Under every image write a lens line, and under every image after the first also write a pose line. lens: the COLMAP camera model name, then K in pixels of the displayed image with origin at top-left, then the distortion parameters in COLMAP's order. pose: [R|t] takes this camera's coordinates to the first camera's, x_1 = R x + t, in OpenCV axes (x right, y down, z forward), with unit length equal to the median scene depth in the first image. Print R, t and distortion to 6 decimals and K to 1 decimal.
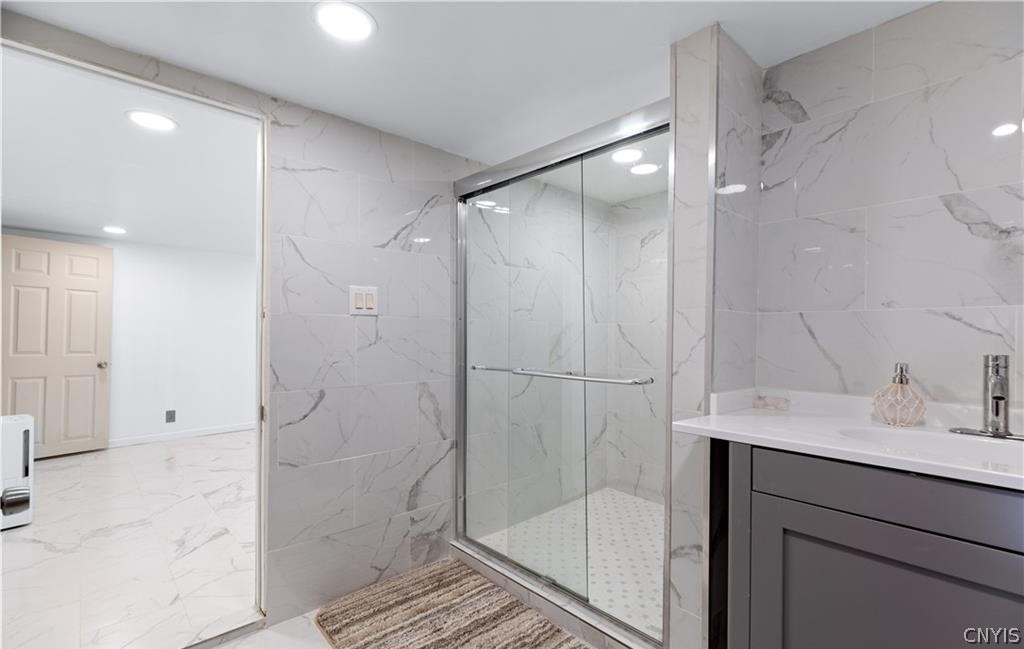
lens RADIAL K [[464.3, 0, 516.7], [0, 464.3, 327.9], [0, 0, 1]] dist [0.006471, 0.000974]
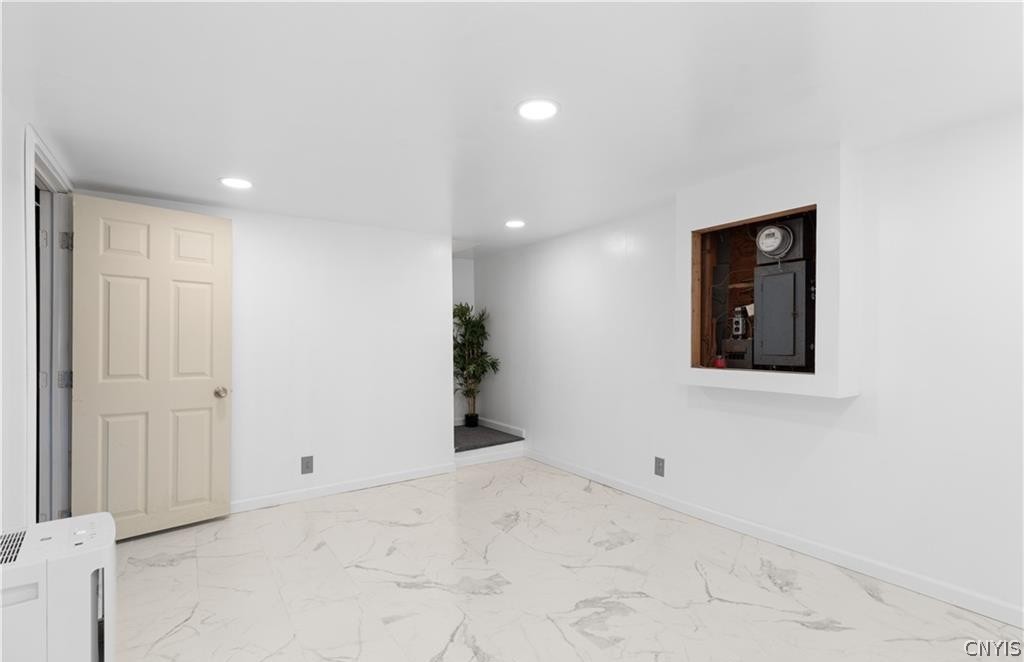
lens RADIAL K [[474.8, 0, 507.8], [0, 474.8, 338.0], [0, 0, 1]] dist [0.003774, 0.001179]
pose [[0.987919, -0.011669, -0.154531, -0.387829], [0.012783, 0.999899, 0.006217, 0.001445], [0.154442, -0.008117, 0.987968, 0.404098]]
